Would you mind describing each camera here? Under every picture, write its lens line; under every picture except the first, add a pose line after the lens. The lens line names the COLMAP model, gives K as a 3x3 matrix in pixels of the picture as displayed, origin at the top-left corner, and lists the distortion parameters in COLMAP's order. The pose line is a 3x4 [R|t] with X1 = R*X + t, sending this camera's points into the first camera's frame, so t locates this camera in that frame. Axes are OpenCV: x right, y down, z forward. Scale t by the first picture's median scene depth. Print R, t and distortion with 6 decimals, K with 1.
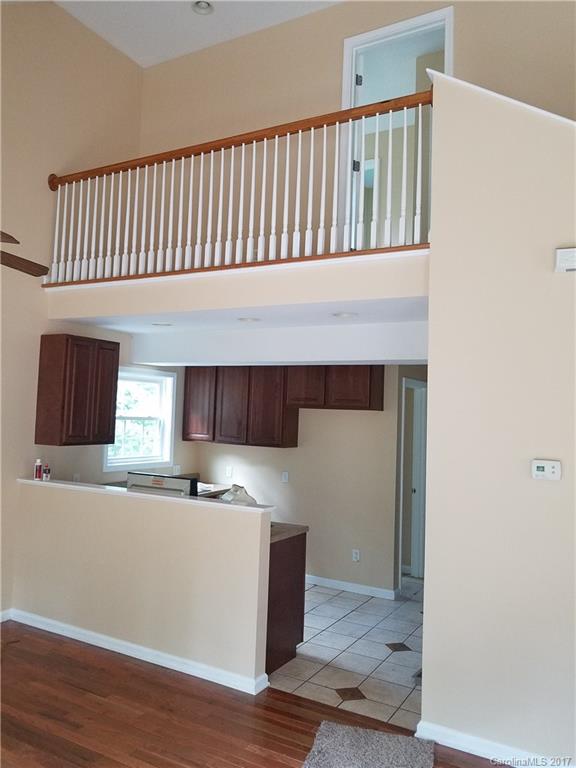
lens RADIAL K [[599.1, 0, 263.1], [0, 599.1, 371.4], [0, 0, 1]] dist [0.000976, -0.002158]
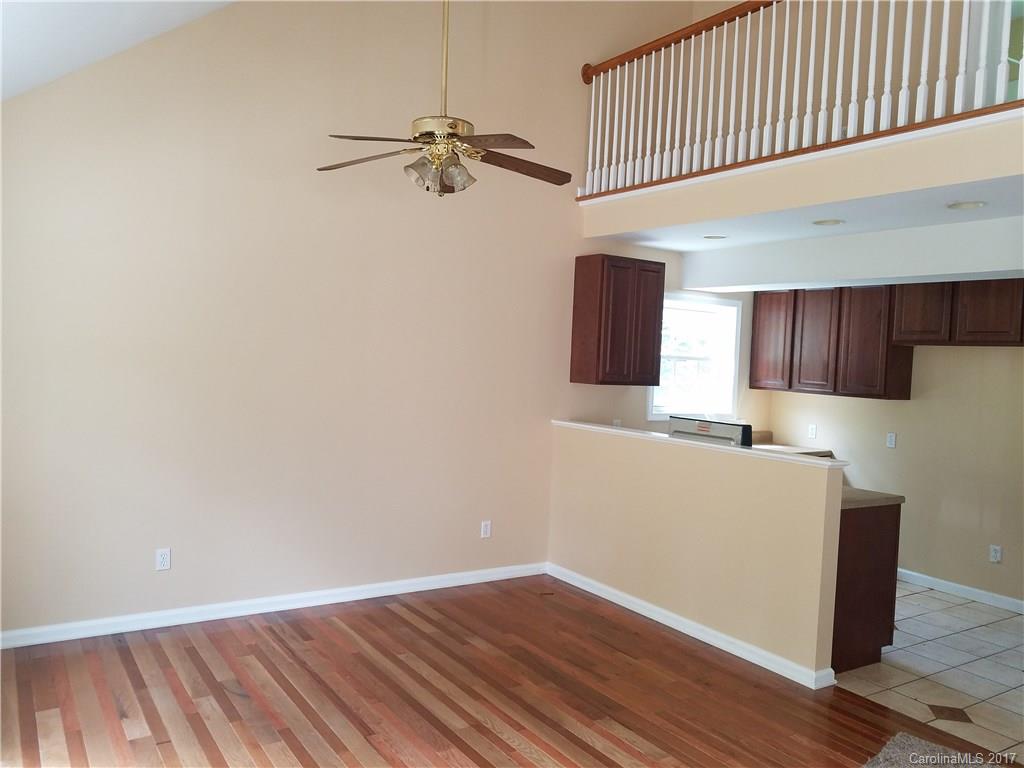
lens RADIAL K [[798.7, 0, 516.0], [0, 798.7, 383.5], [0, 0, 1]] dist [0.000976, -0.002158]
pose [[0.893980, 0.024312, -0.447447, 0.080183], [0.012286, 0.996822, 0.078707, 0.032025], [0.447939, -0.075860, 0.890840, -0.088252]]
